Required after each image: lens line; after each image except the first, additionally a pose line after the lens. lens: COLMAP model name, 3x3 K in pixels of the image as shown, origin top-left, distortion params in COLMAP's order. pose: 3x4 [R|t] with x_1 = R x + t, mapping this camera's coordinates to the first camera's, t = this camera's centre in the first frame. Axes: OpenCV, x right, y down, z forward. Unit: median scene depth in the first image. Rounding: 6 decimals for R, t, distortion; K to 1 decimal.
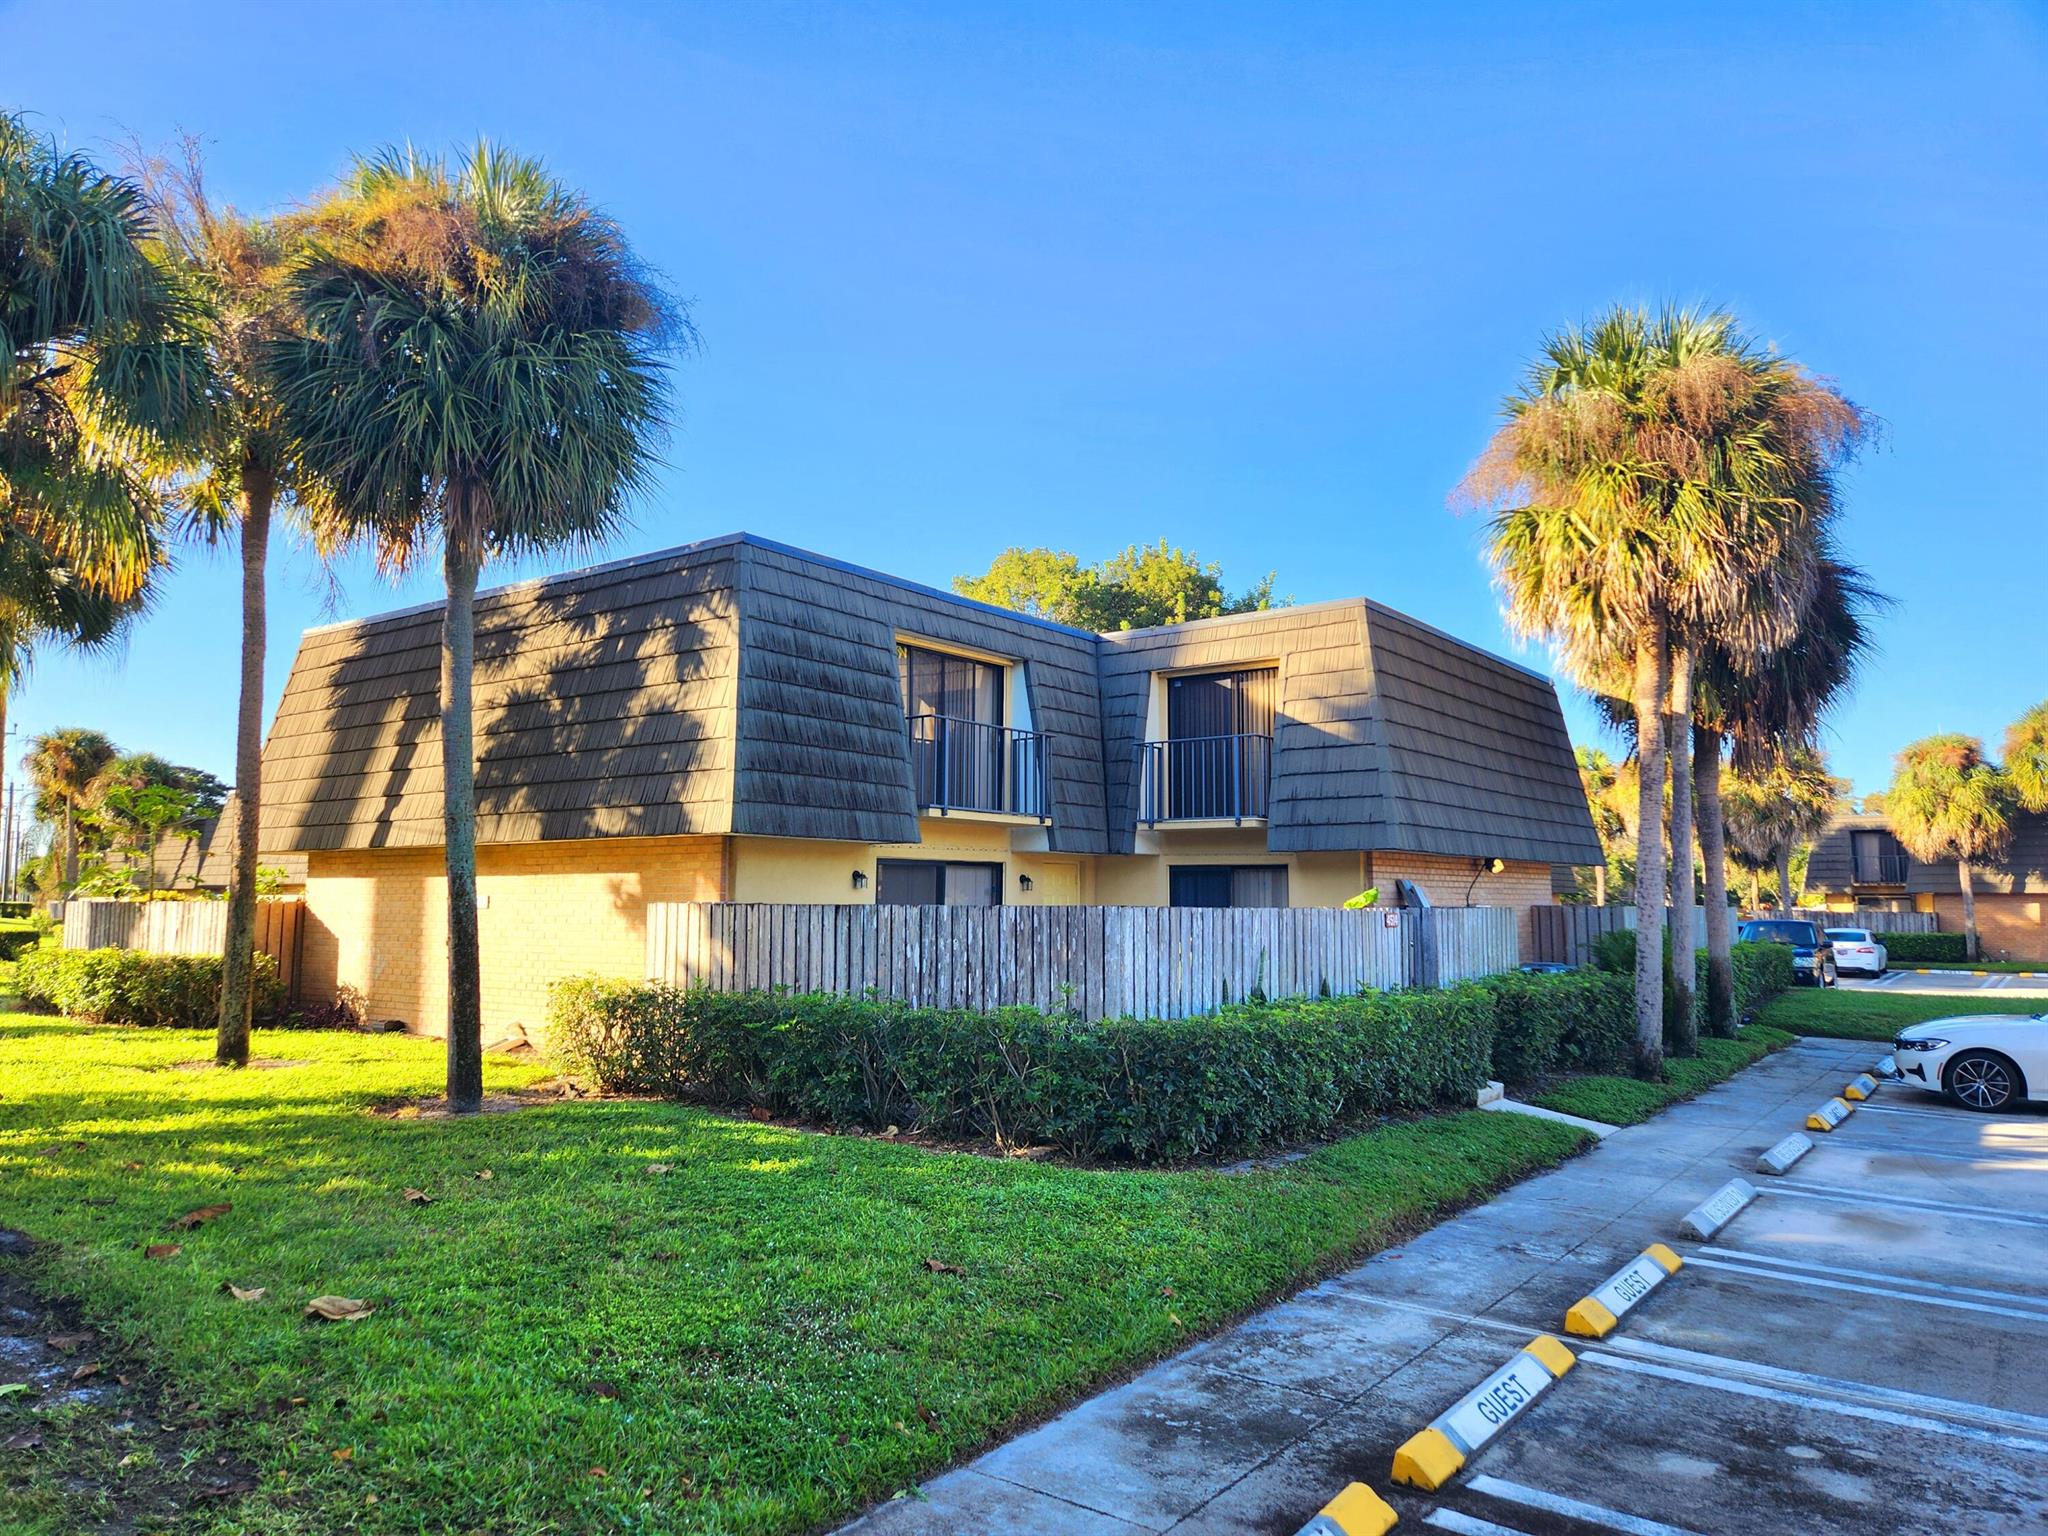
lens RADIAL K [[1367.2, 0, 1038.0], [0, 1367.2, 775.5], [0, 0, 1]] dist [0.074261, -0.062893]
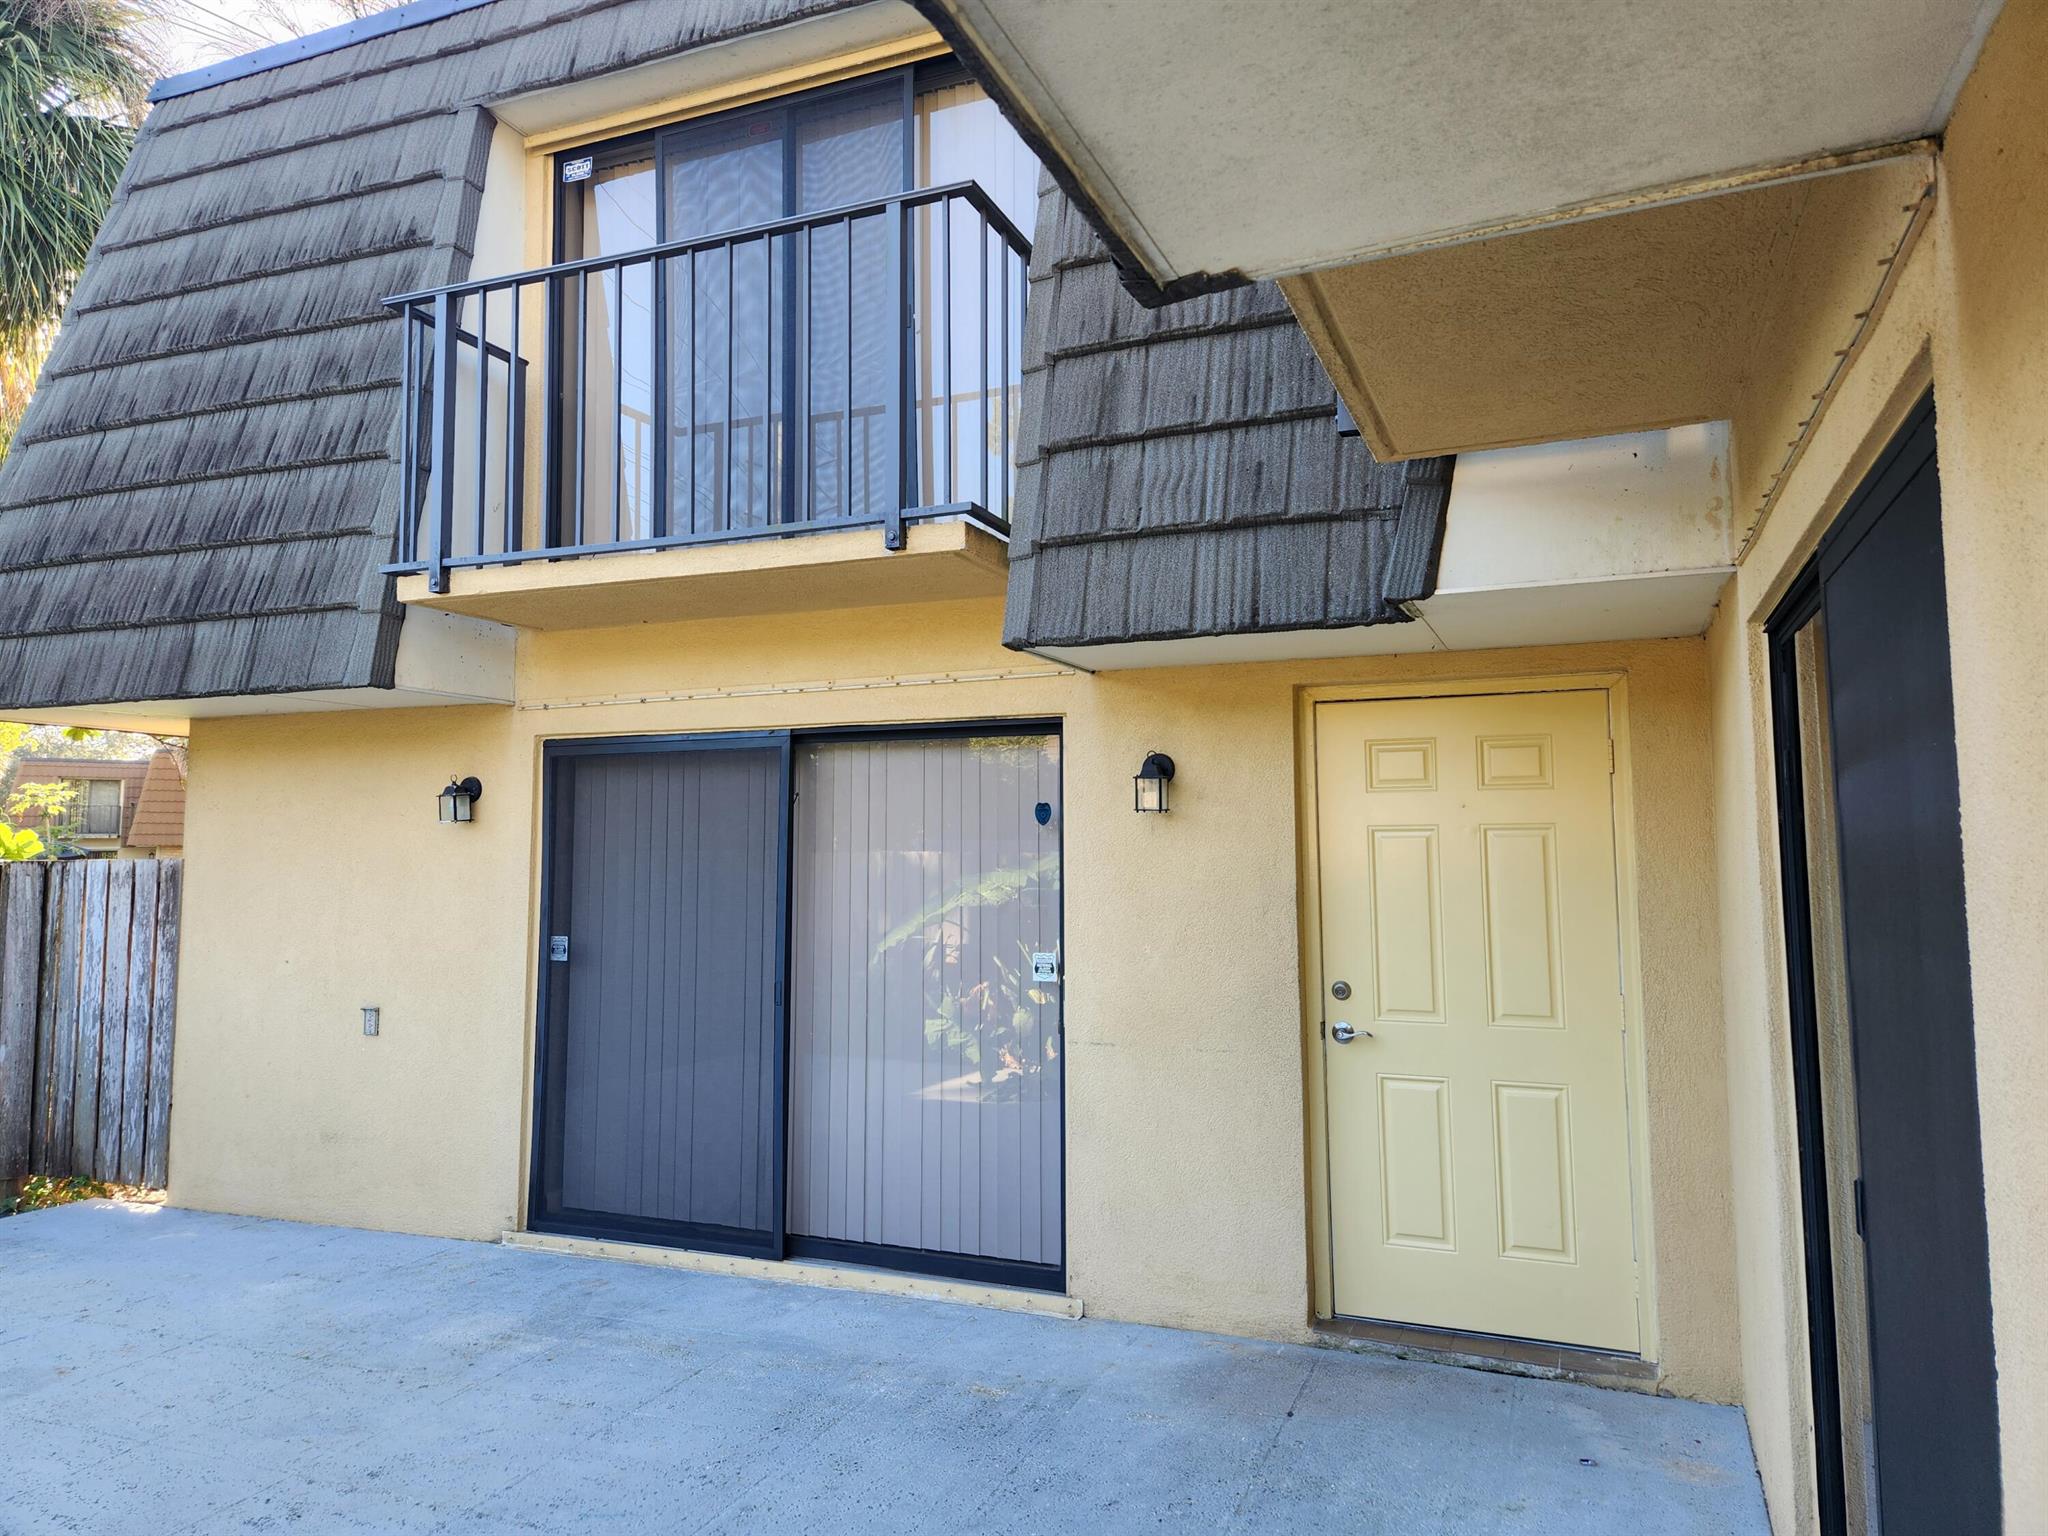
lens RADIAL K [[1367.2, 0, 1024.2], [0, 1367.2, 751.4], [0, 0, 1]] dist [0.074261, -0.062893]
pose [[0.232858, -0.077215, -0.969441, 0.247209], [0.093292, 0.994019, -0.056764, 0.087378], [0.968026, -0.077223, 0.238668, 0.939521]]
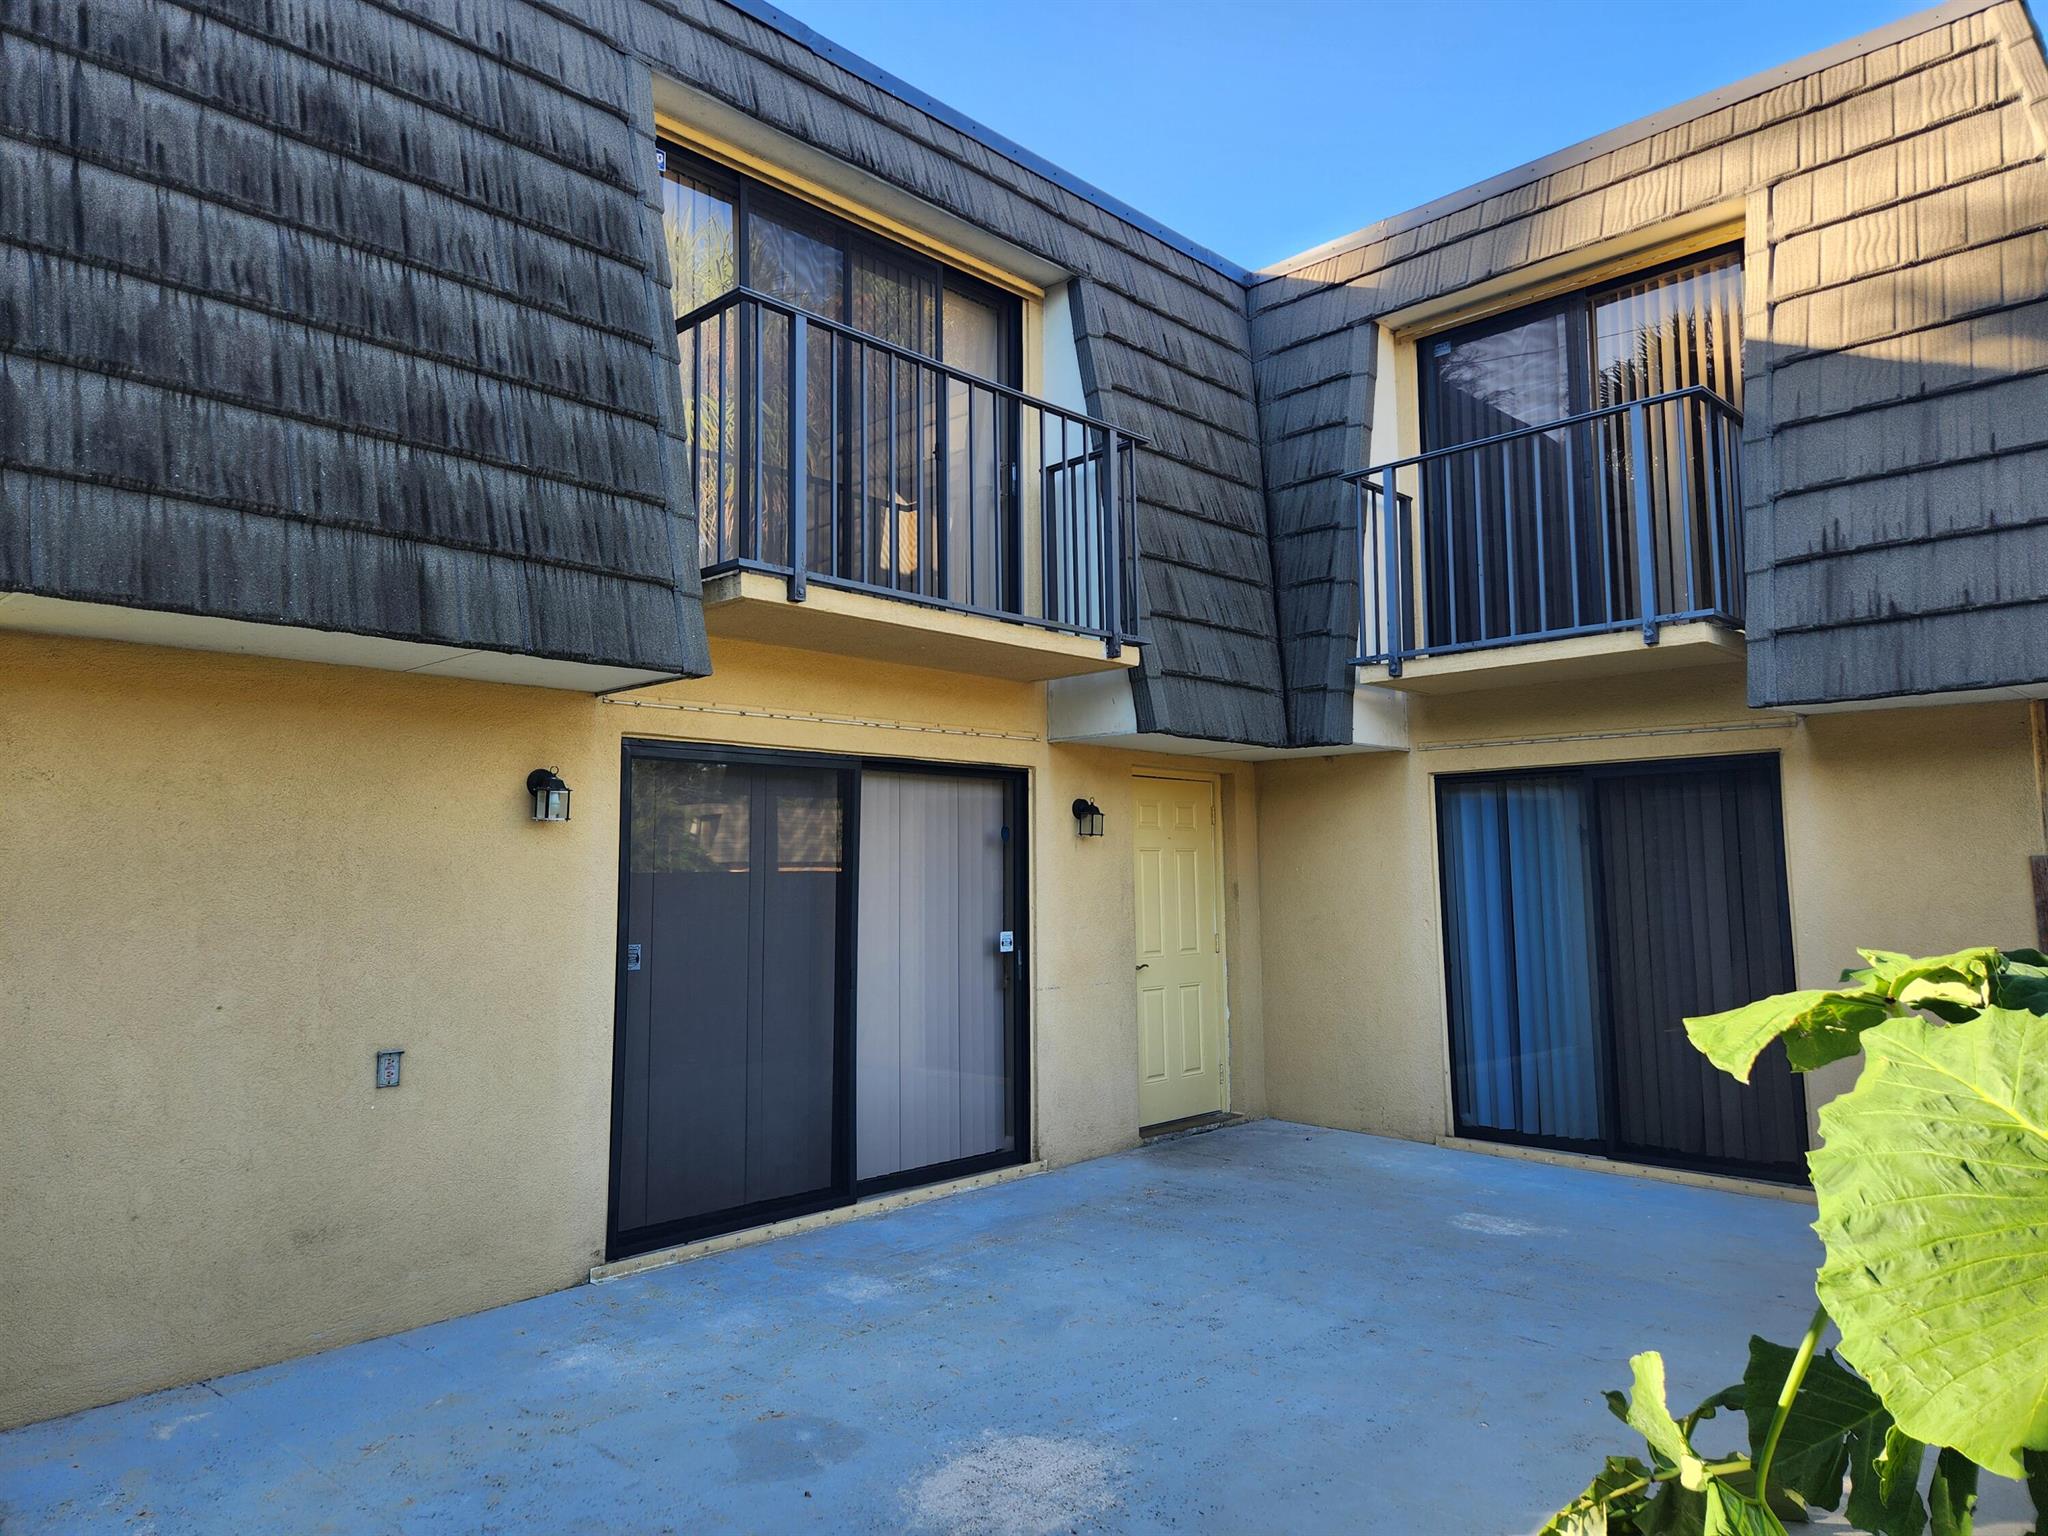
lens RADIAL K [[1367.2, 0, 1017.0], [0, 1367.2, 757.1], [0, 0, 1]] dist [0.074261, -0.062893]
pose [[0.991655, -0.026169, -0.126235, 0.023554], [0.025924, 0.999657, -0.003586, 0.062523], [0.126286, 0.000283, 0.991994, 0.602400]]
